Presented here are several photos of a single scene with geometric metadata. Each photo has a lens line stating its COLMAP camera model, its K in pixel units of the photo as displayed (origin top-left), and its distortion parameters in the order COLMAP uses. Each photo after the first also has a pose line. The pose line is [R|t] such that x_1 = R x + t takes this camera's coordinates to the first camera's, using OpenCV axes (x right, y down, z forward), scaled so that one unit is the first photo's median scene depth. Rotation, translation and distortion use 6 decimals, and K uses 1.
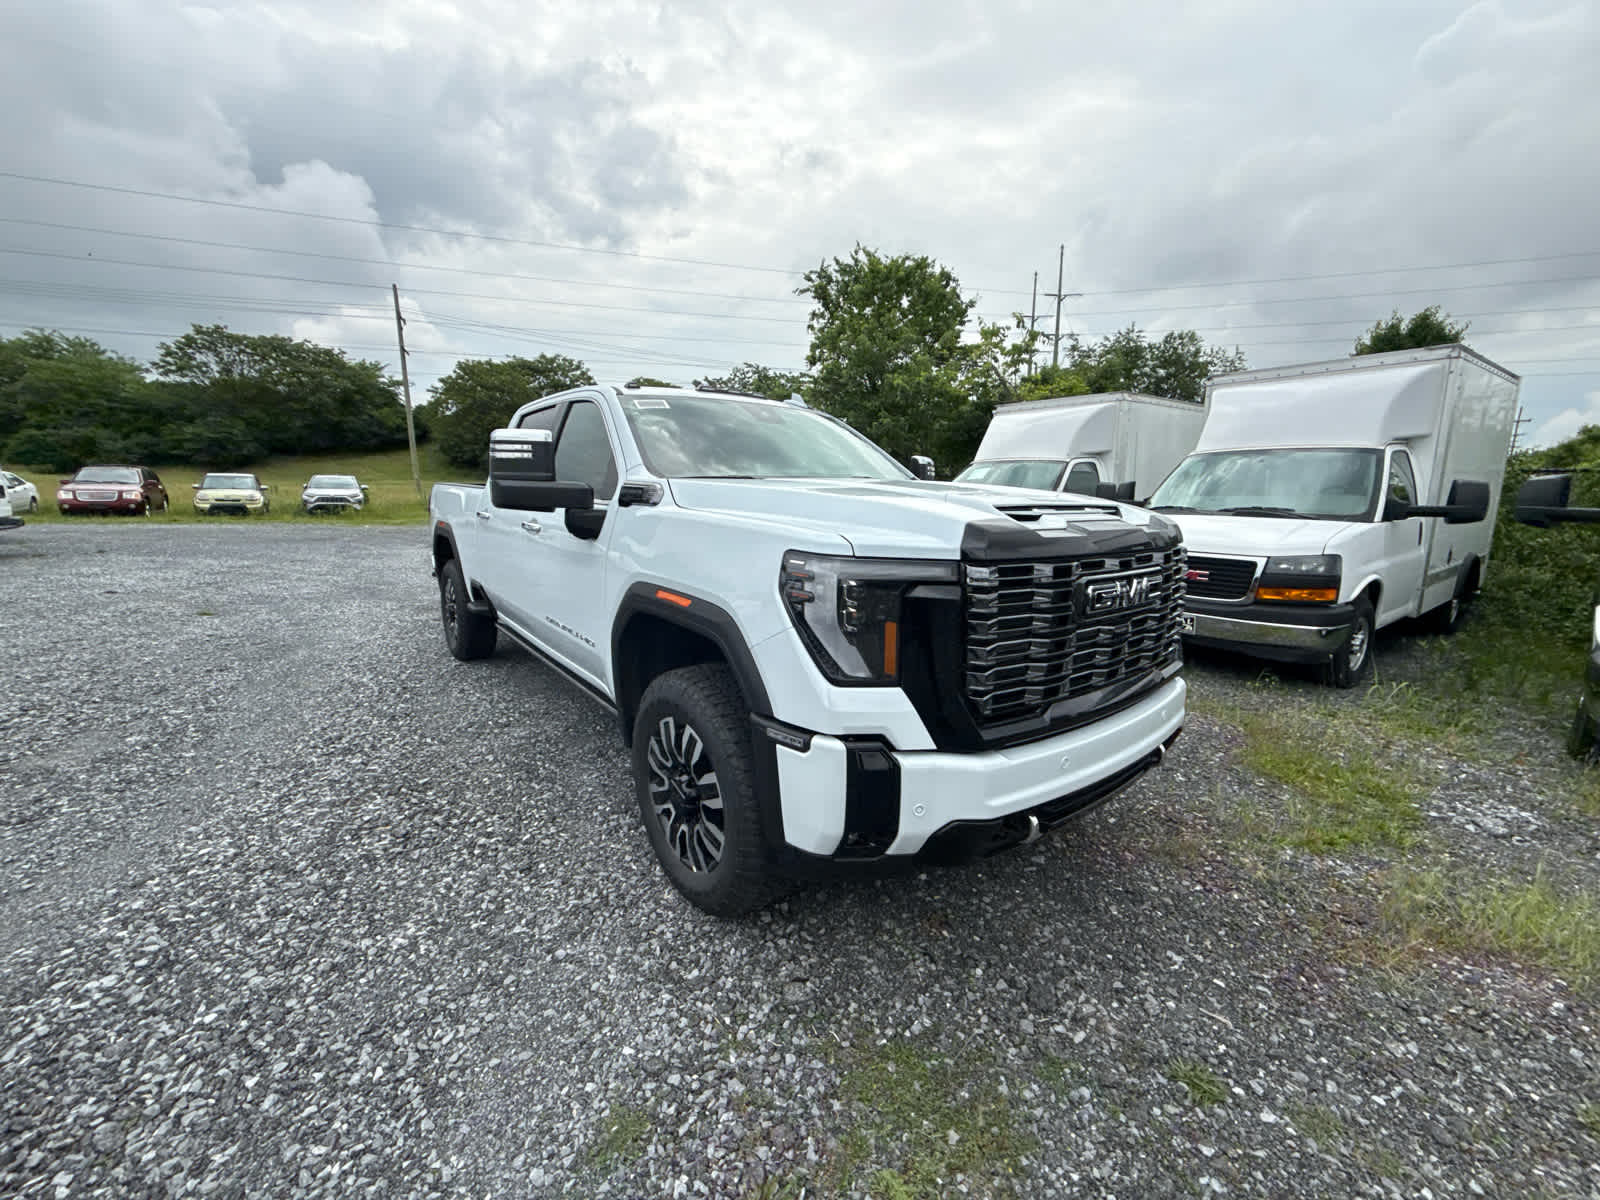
lens RADIAL K [[635.3, 0, 803.6], [0, 635.3, 602.6], [0, 0, 1]] dist [0.001305, -0.000492]
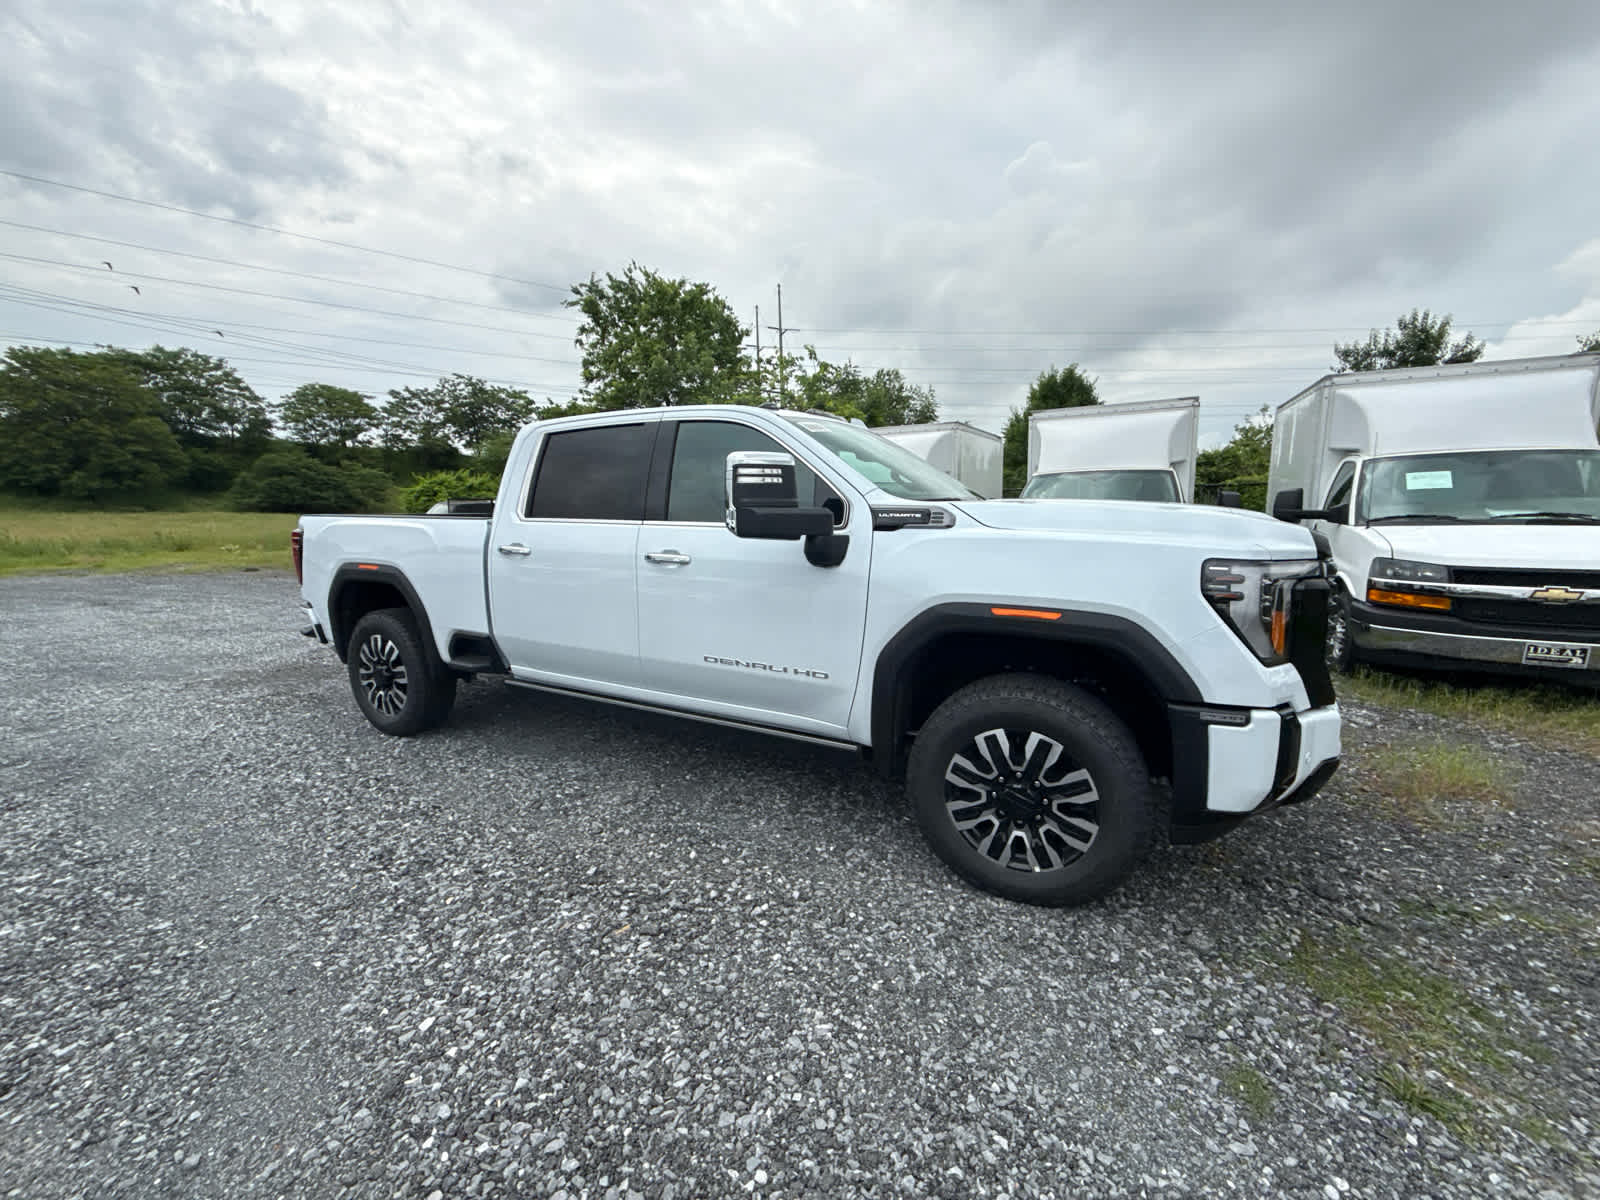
lens RADIAL K [[635.3, 0, 804.3], [0, 635.3, 603.3], [0, 0, 1]] dist [0.001305, -0.000492]
pose [[0.916380, -0.082344, 0.391750, -0.418139], [0.093809, 0.995538, -0.010180, -0.021263], [-0.389164, 0.046079, 0.920015, 0.074134]]
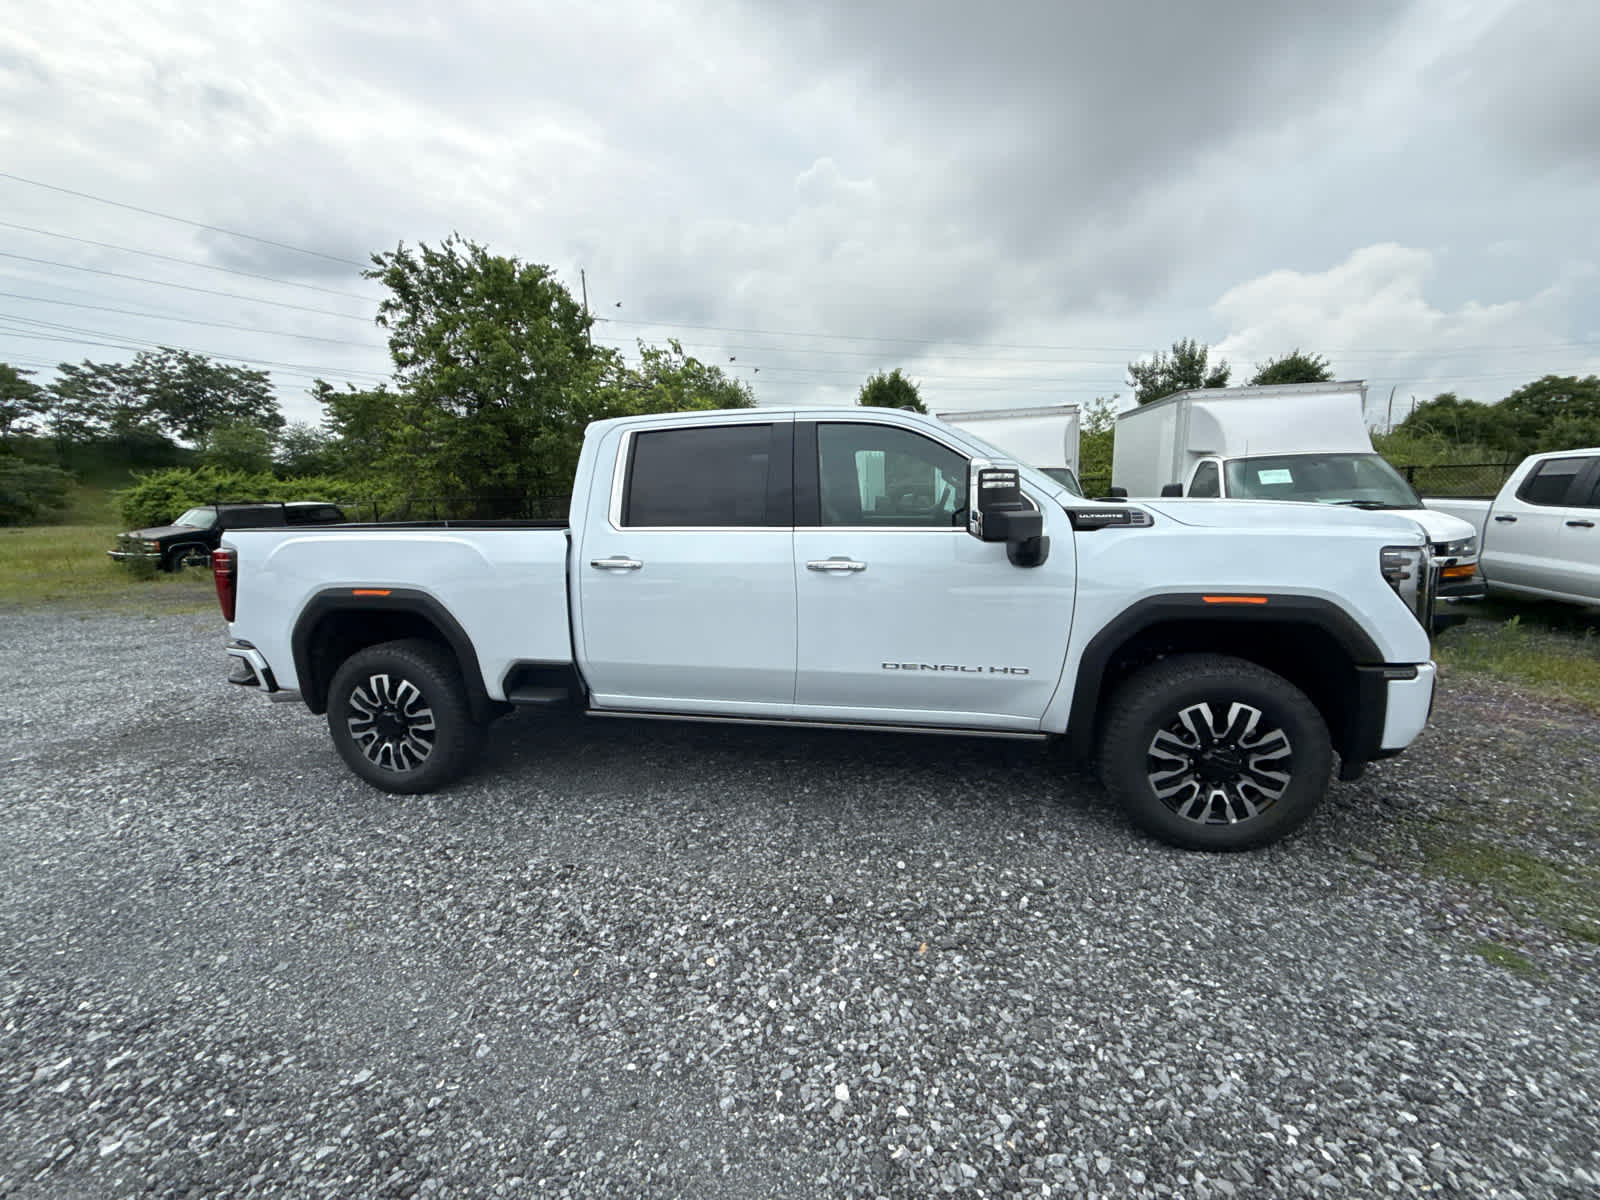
lens RADIAL K [[635.3, 0, 806.6], [0, 635.3, 599.3], [0, 0, 1]] dist [0.001305, -0.000492]
pose [[0.761222, -0.133949, 0.634507, -0.697245], [0.152835, 0.987930, 0.025203, -0.071147], [-0.630224, 0.077789, 0.772506, 0.252156]]
